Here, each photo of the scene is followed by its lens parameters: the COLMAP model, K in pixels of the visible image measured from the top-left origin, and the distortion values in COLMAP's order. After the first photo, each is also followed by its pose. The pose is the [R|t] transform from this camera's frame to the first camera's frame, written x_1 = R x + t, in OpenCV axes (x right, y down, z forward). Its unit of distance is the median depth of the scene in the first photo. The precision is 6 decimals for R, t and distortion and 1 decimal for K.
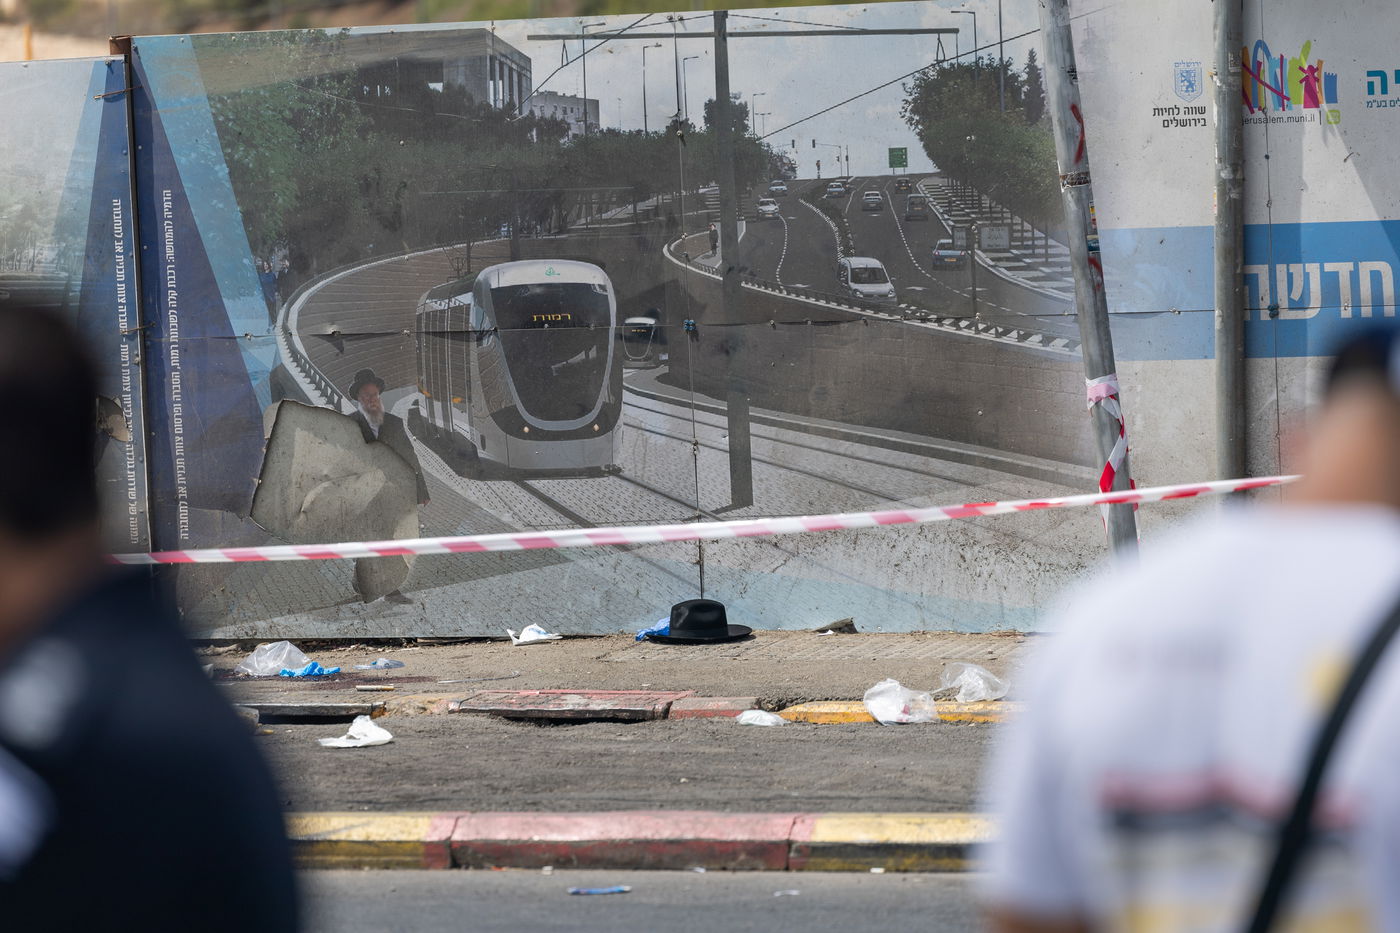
lens RADIAL K [[8322.8, 0, 699.3], [0, 8322.8, 471.3], [0, 0, 1]] dist [1.182522, 0.000000]
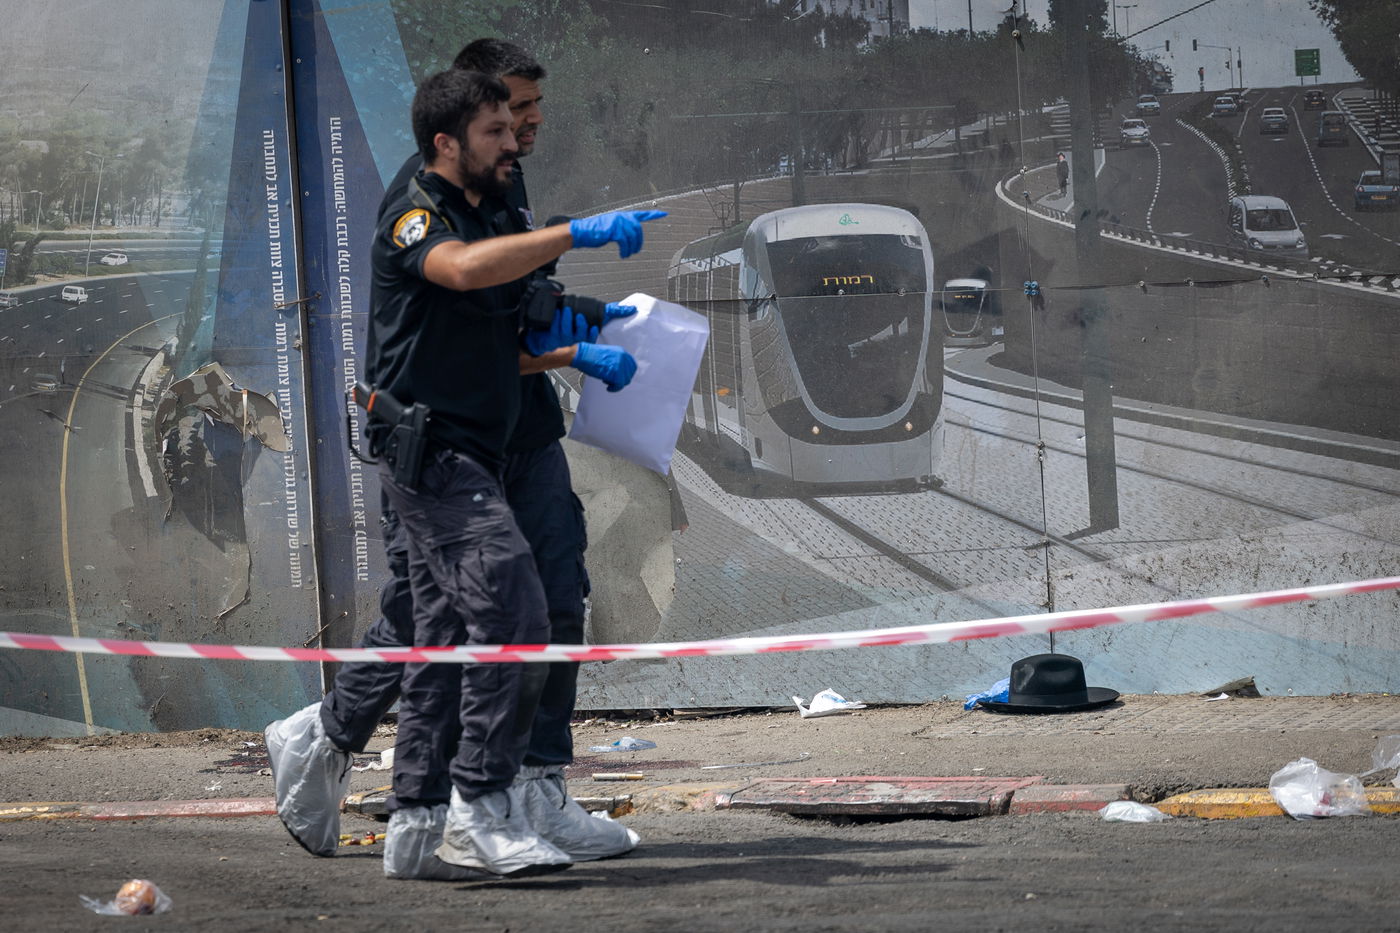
lens RADIAL K [[6172.2, 0, 699.0], [0, 6172.2, 467.5], [0, 0, 1]] dist [-0.218107, 0.000000]
pose [[0.998873, -0.010132, -0.046370, -0.005533], [0.010168, 0.999948, 0.000559, -0.002055], [0.046362, -0.001030, 0.998924, 0.444795]]
